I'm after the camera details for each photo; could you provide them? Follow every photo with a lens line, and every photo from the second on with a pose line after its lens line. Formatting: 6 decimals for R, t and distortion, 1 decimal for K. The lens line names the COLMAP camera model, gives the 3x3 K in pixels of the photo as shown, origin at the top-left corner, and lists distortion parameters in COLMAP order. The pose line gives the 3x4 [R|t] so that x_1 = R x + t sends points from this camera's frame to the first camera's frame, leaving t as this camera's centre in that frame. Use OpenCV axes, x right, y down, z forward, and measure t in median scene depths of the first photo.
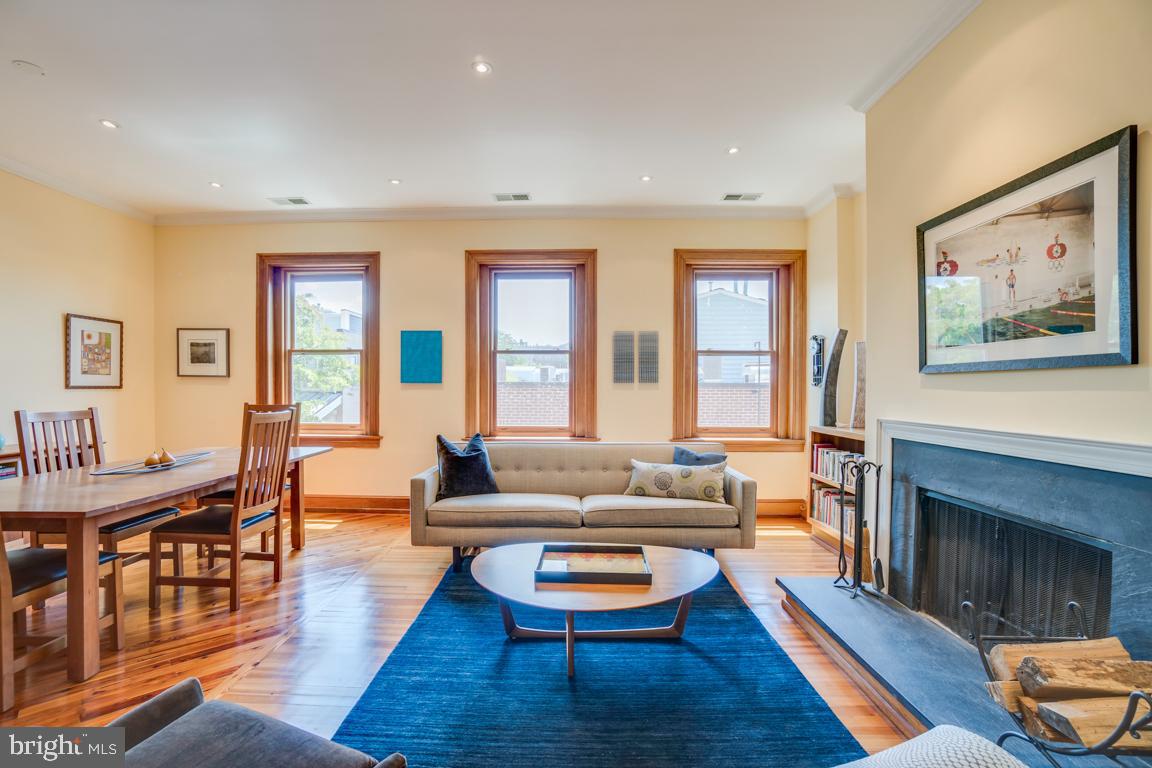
lens RADIAL K [[515.0, 0, 550.4], [0, 515.0, 386.8], [0, 0, 1]] dist [-0.063594, 0.022379]
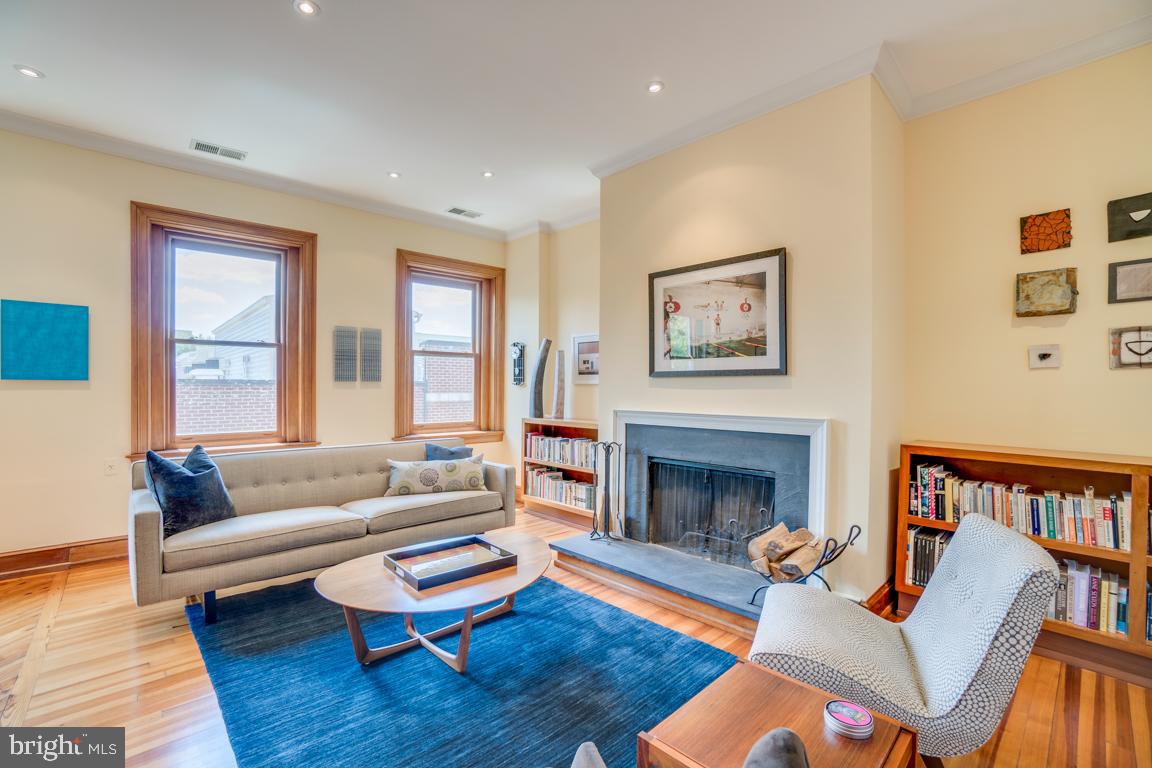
lens RADIAL K [[515.0, 0, 550.4], [0, 515.0, 386.8], [0, 0, 1]] dist [-0.063594, 0.022379]
pose [[0.723284, -0.001743, 0.690548, -0.305644], [-0.001736, 0.999989, 0.004342, -0.002969], [-0.690548, -0.004339, 0.723273, 0.084178]]
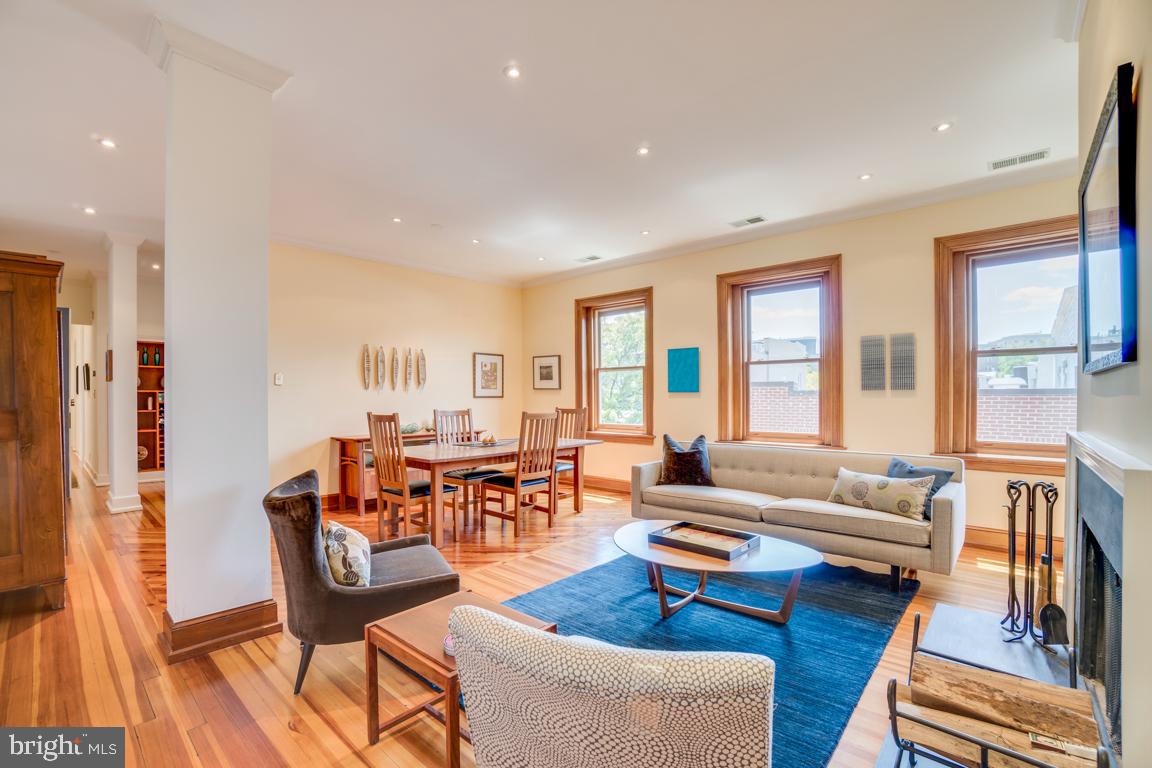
lens RADIAL K [[491.7, 0, 551.6], [0, 491.7, 396.6], [0, 0, 1]] dist [-0.071668, 0.018743]
pose [[0.747223, -0.004249, -0.664559, 0.375448], [0.004481, 0.999989, -0.001354, 0.003708], [0.664558, -0.001966, 0.747234, -0.066165]]
